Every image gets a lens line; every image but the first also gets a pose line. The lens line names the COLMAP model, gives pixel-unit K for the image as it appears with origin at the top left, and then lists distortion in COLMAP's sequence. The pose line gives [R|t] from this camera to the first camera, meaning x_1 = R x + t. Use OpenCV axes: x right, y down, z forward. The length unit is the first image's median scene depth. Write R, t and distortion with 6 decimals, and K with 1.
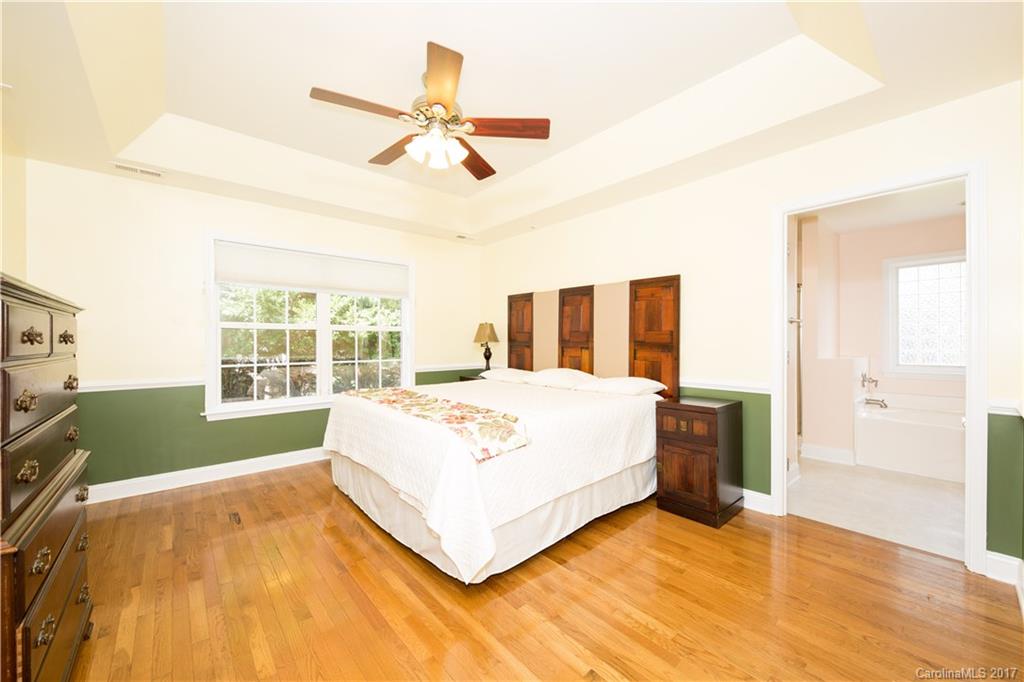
lens RADIAL K [[393.3, 0, 521.8], [0, 393.3, 340.4], [0, 0, 1]] dist [0.000832, -0.000090]
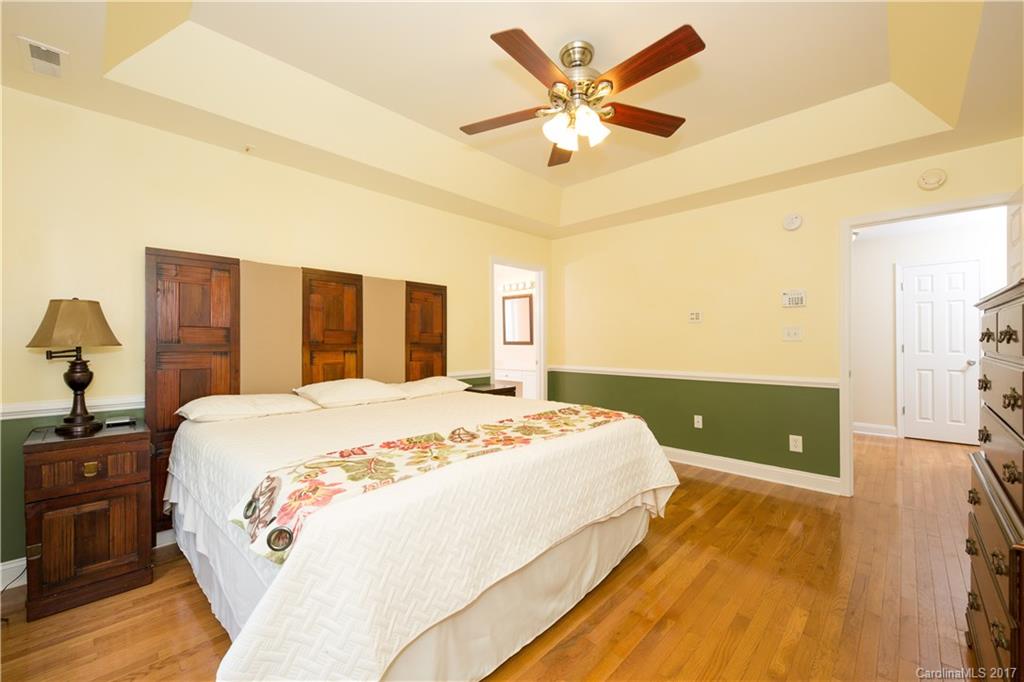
lens RADIAL K [[393.3, 0, 521.5], [0, 393.3, 341.3], [0, 0, 1]] dist [0.000832, -0.000090]
pose [[-0.078491, 0.001660, 0.996913, -0.728836], [0.003795, 0.999992, -0.001367, 0.001262], [-0.996908, 0.003676, -0.078497, 0.793273]]
